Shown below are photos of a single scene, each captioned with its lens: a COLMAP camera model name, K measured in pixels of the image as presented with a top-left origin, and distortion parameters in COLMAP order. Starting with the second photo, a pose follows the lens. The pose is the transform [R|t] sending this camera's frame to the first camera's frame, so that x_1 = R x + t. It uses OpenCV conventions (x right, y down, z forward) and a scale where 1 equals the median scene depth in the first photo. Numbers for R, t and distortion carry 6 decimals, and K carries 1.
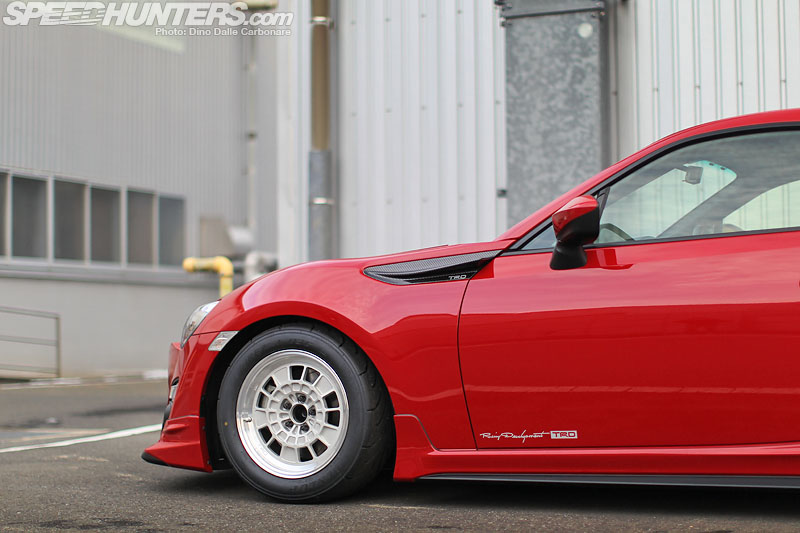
lens RADIAL K [[1524.6, 0, 402.2], [0, 1524.6, 263.3], [0, 0, 1]] dist [-0.081422, 0.000000]
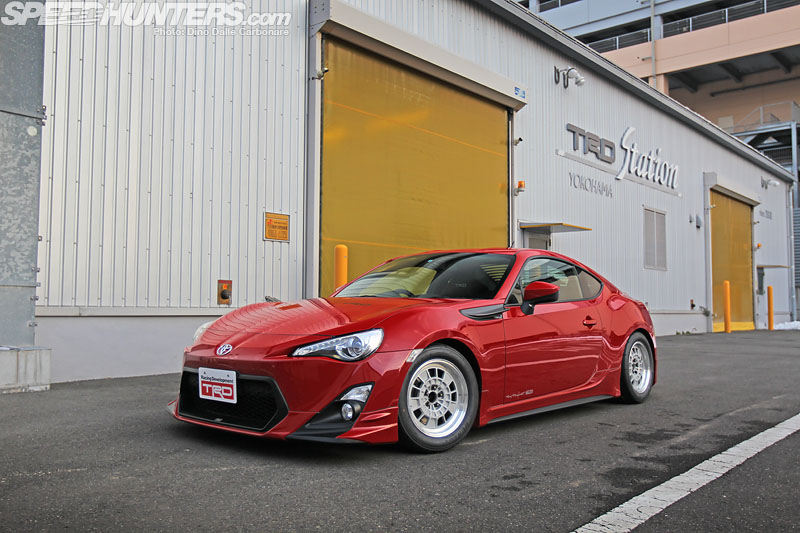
lens RADIAL K [[739.3, 0, 405.3], [0, 739.3, 262.6], [0, 0, 1]] dist [0.010786, 0.000000]
pose [[0.244523, 0.072957, 0.966895, -0.861395], [-0.048610, 0.996834, -0.062923, 0.004430], [-0.968424, -0.031615, 0.247295, 0.831753]]
